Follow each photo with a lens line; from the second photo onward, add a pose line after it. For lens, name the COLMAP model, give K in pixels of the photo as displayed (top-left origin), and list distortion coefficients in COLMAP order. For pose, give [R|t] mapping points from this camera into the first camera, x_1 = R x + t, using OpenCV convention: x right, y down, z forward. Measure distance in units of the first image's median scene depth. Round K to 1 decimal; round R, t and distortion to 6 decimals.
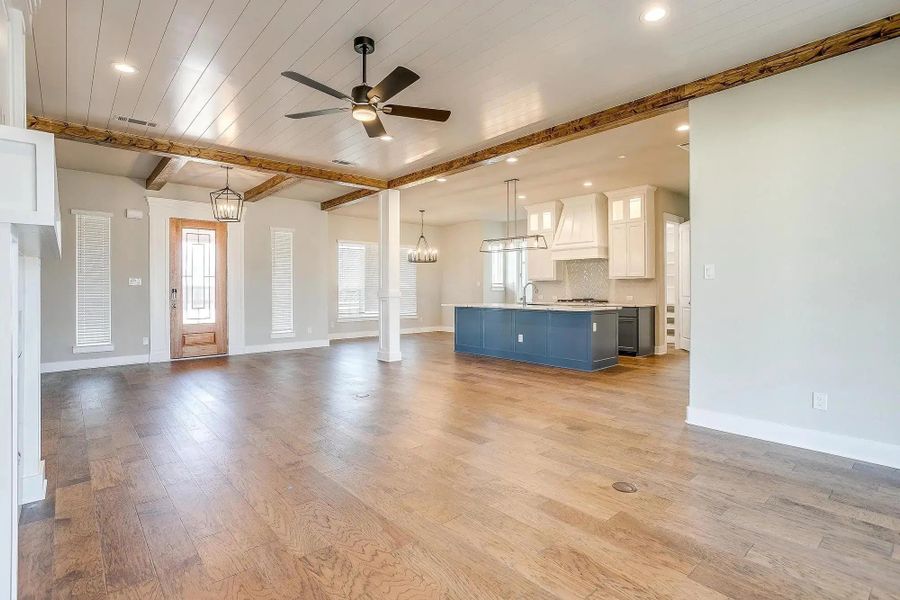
lens RADIAL K [[443.7, 0, 454.1], [0, 443.7, 288.3], [0, 0, 1]] dist [-0.014903, 0.000292]
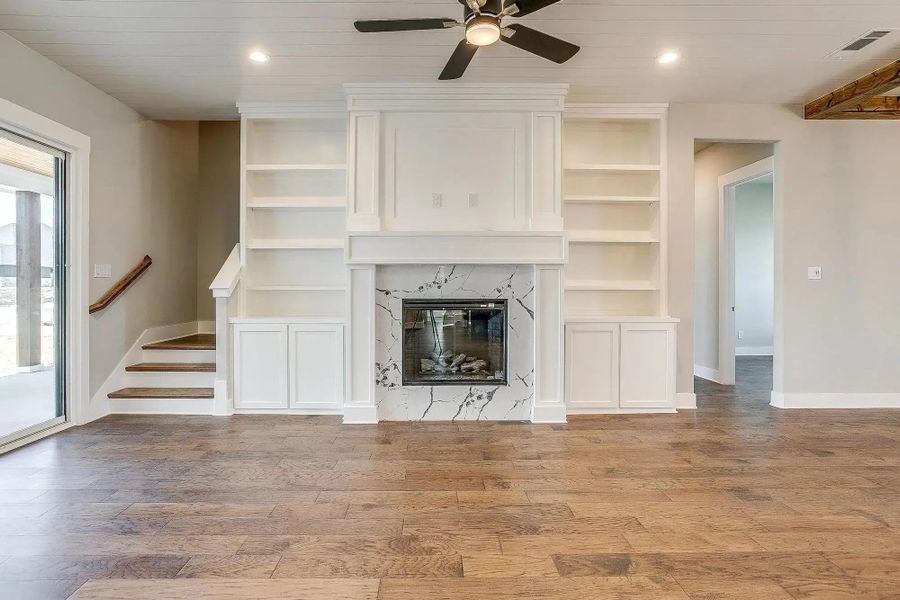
lens RADIAL K [[460.3, 0, 436.9], [0, 460.3, 290.8], [0, 0, 1]] dist [-0.041898, 0.029264]
pose [[-0.657903, 0.009081, -0.753048, 0.176686], [0.005059, 0.999958, 0.007639, 0.001471], [0.753086, 0.001217, -0.657921, 0.652974]]
